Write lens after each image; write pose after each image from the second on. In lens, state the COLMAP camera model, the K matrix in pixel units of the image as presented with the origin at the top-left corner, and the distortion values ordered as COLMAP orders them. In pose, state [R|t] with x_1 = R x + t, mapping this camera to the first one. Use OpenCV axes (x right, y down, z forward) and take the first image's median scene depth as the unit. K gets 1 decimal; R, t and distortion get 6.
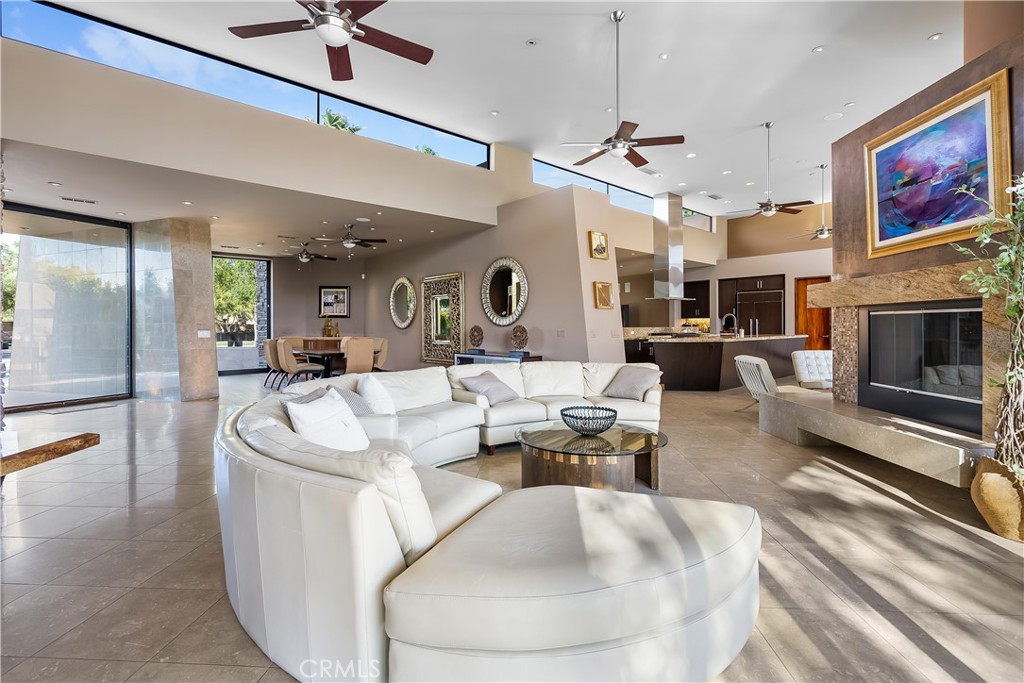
lens RADIAL K [[472.8, 0, 513.5], [0, 472.8, 328.0], [0, 0, 1]] dist [-0.009581, -0.000111]
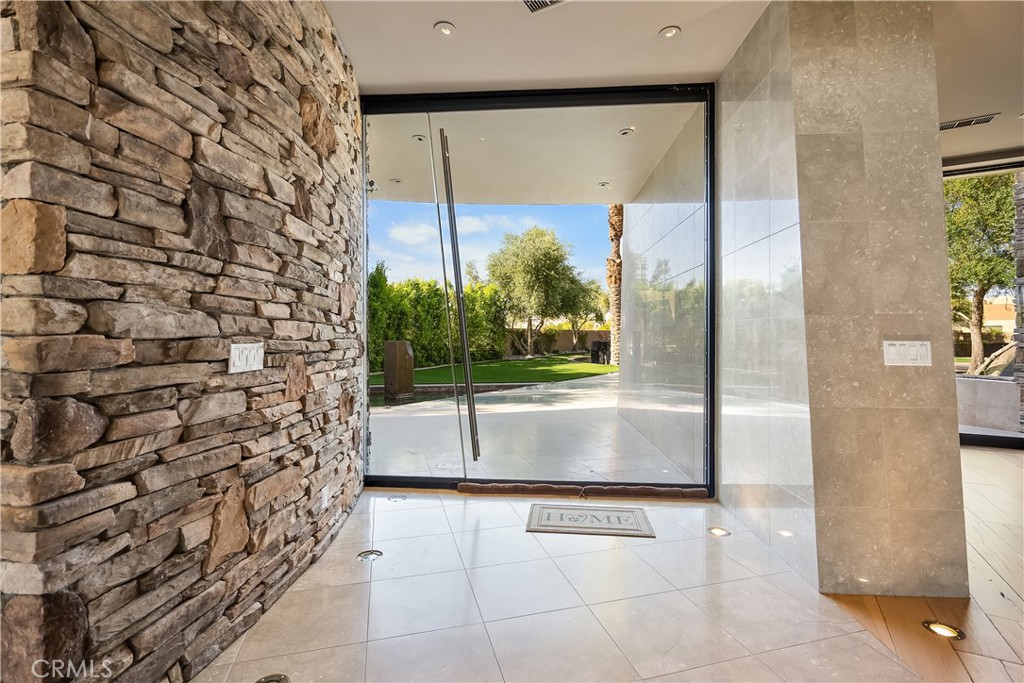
lens RADIAL K [[469.8, 0, 509.3], [0, 469.8, 337.0], [0, 0, 1]] dist [-0.003680, 0.000198]
pose [[0.324995, 0.004826, -0.945703, -0.456774], [-0.004632, 0.999983, 0.003511, 0.003110], [0.945704, 0.003240, 0.325012, 0.666770]]
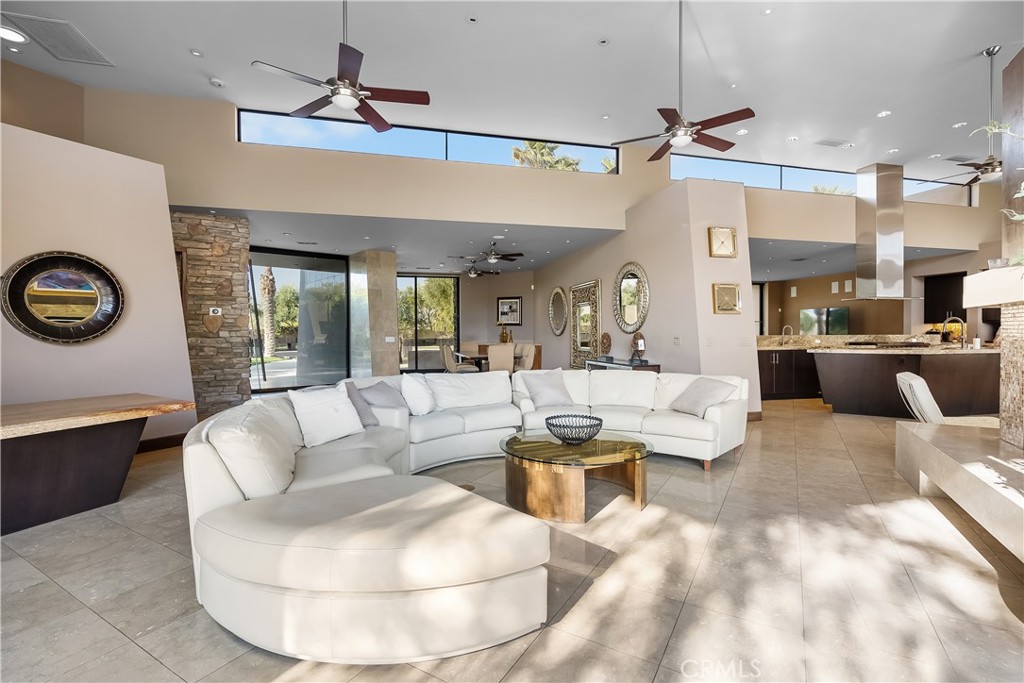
lens RADIAL K [[469.8, 0, 509.3], [0, 469.8, 337.0], [0, 0, 1]] dist [-0.003680, 0.000198]
pose [[0.887419, 0.004614, -0.460940, 0.199221], [-0.002614, 0.999984, 0.004978, -0.000261], [0.460956, -0.003213, 0.887417, 0.028737]]
